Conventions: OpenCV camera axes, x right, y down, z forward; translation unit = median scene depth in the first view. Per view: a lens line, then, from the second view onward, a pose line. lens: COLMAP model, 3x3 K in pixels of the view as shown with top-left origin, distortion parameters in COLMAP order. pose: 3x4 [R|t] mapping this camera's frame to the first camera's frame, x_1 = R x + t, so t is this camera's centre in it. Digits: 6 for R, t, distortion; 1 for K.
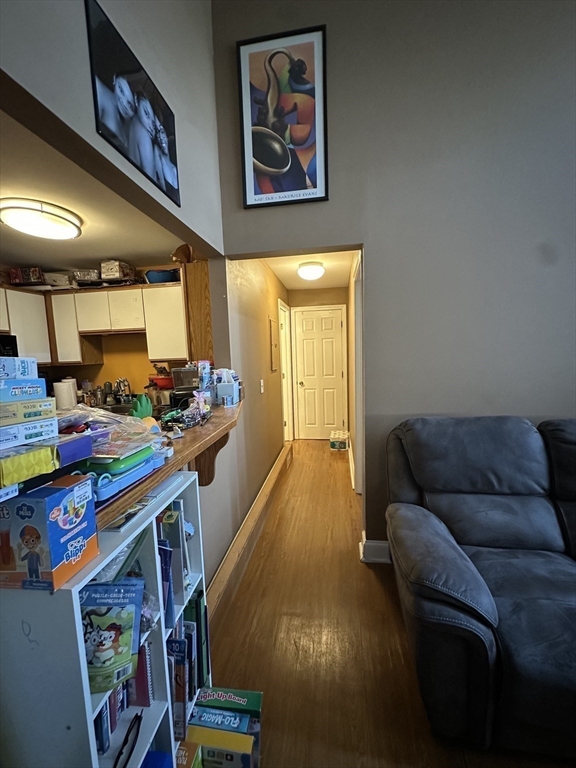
lens RADIAL K [[308.6, 0, 289.8], [0, 308.6, 383.6], [0, 0, 1]] dist [-0.004123, 0.000573]
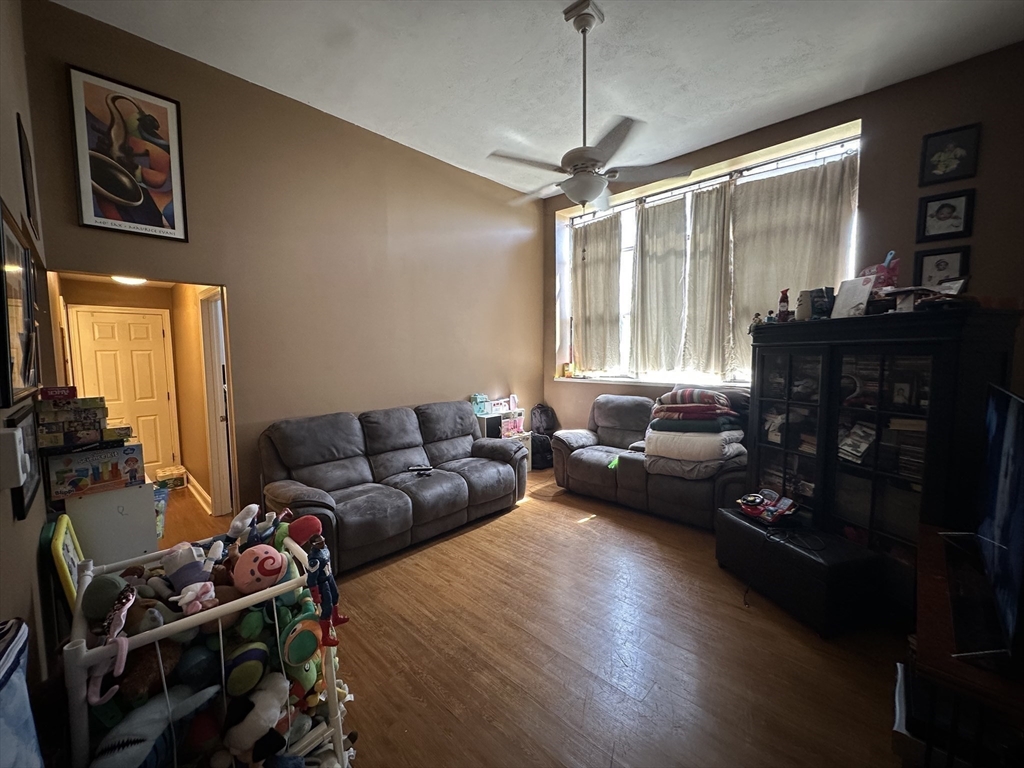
lens RADIAL K [[411.5, 0, 512.9], [0, 411.5, 384.3], [0, 0, 1]] dist [-0.004123, 0.000573]
pose [[0.578153, -0.038352, 0.815027, -0.440791], [0.077181, 0.996986, -0.007836, 0.040849], [-0.812270, 0.067435, 0.579370, -0.837977]]
